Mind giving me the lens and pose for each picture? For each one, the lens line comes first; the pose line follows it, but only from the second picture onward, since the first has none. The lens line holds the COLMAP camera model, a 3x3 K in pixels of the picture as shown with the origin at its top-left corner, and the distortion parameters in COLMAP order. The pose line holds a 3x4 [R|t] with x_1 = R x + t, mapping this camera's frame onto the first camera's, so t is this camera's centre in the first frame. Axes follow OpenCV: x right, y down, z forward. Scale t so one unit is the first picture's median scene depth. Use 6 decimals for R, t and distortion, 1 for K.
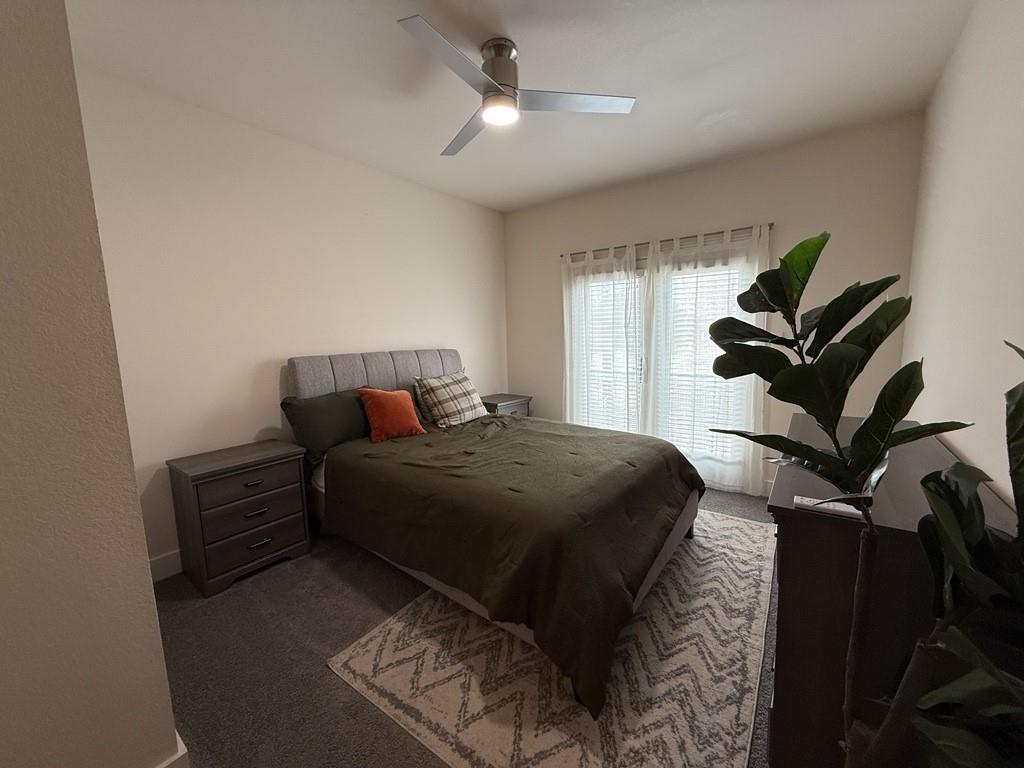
lens RADIAL K [[407.5, 0, 510.4], [0, 407.5, 382.9], [0, 0, 1]] dist [0.000572, 0.000103]
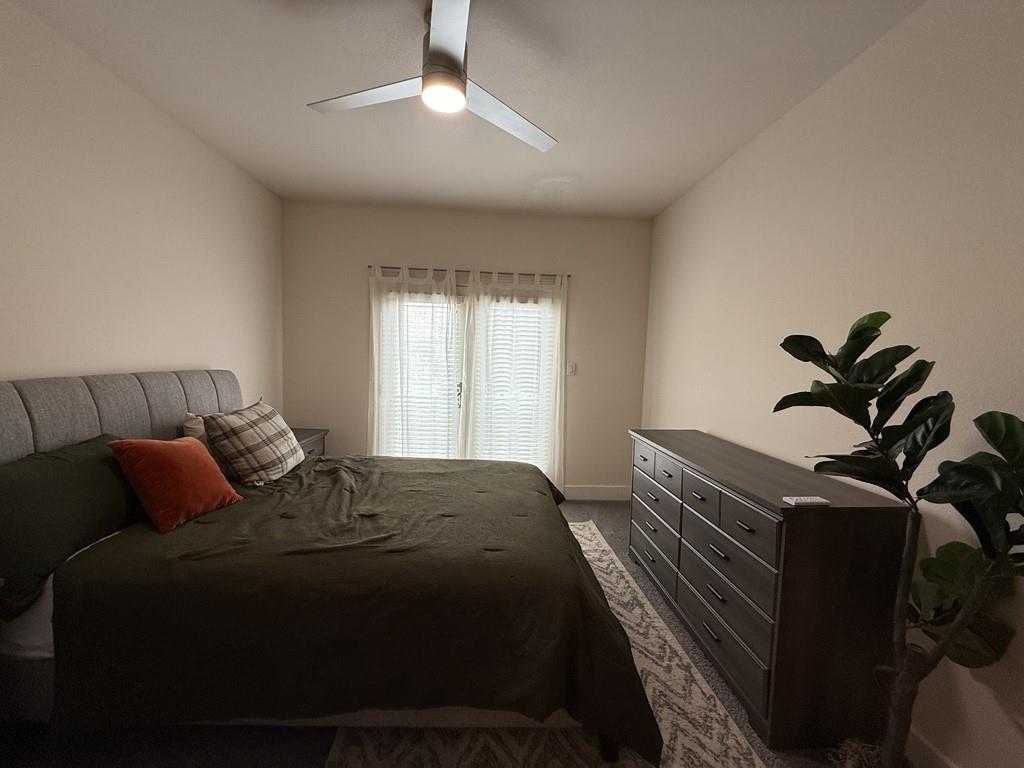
lens RADIAL K [[407.5, 0, 516.4], [0, 407.5, 384.1], [0, 0, 1]] dist [0.000572, 0.000103]
pose [[0.756534, -0.000811, 0.653954, -0.324346], [0.030602, 0.998948, -0.034163, -0.028476], [-0.653238, 0.045857, 0.755763, 0.213660]]
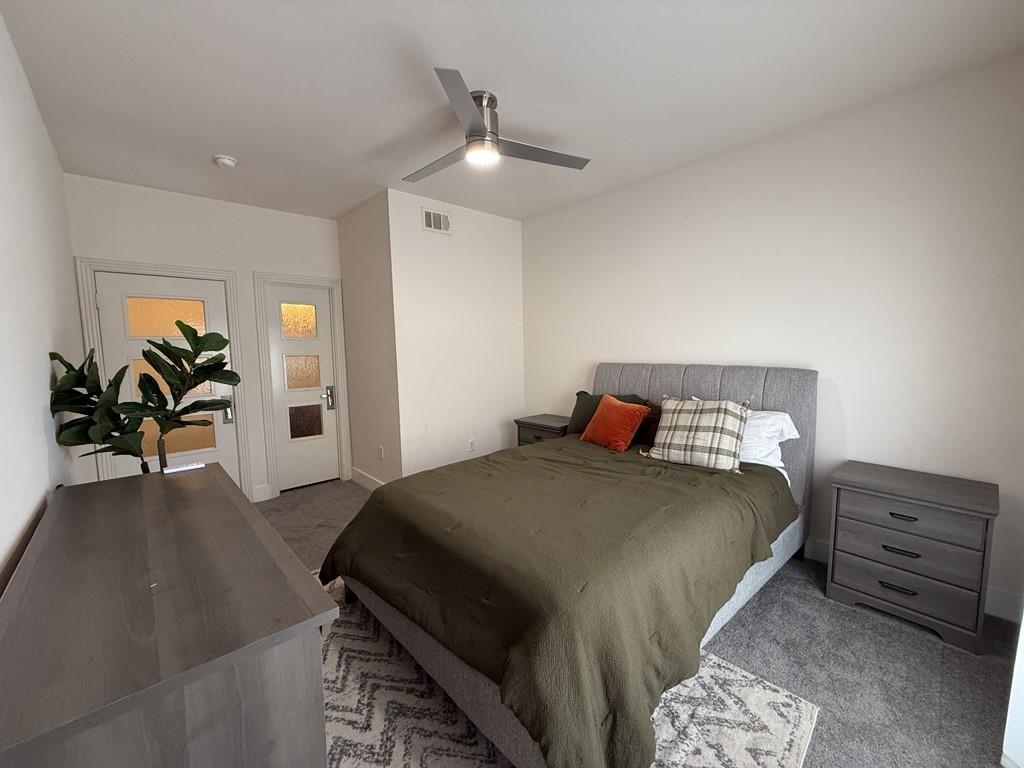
lens RADIAL K [[407.5, 0, 517.2], [0, 407.5, 382.4], [0, 0, 1]] dist [0.000572, 0.000103]
pose [[-0.162306, 0.120659, -0.979336, 0.799897], [-0.100299, 0.985338, 0.138021, -0.152570], [0.981630, 0.120628, -0.147824, 0.950470]]
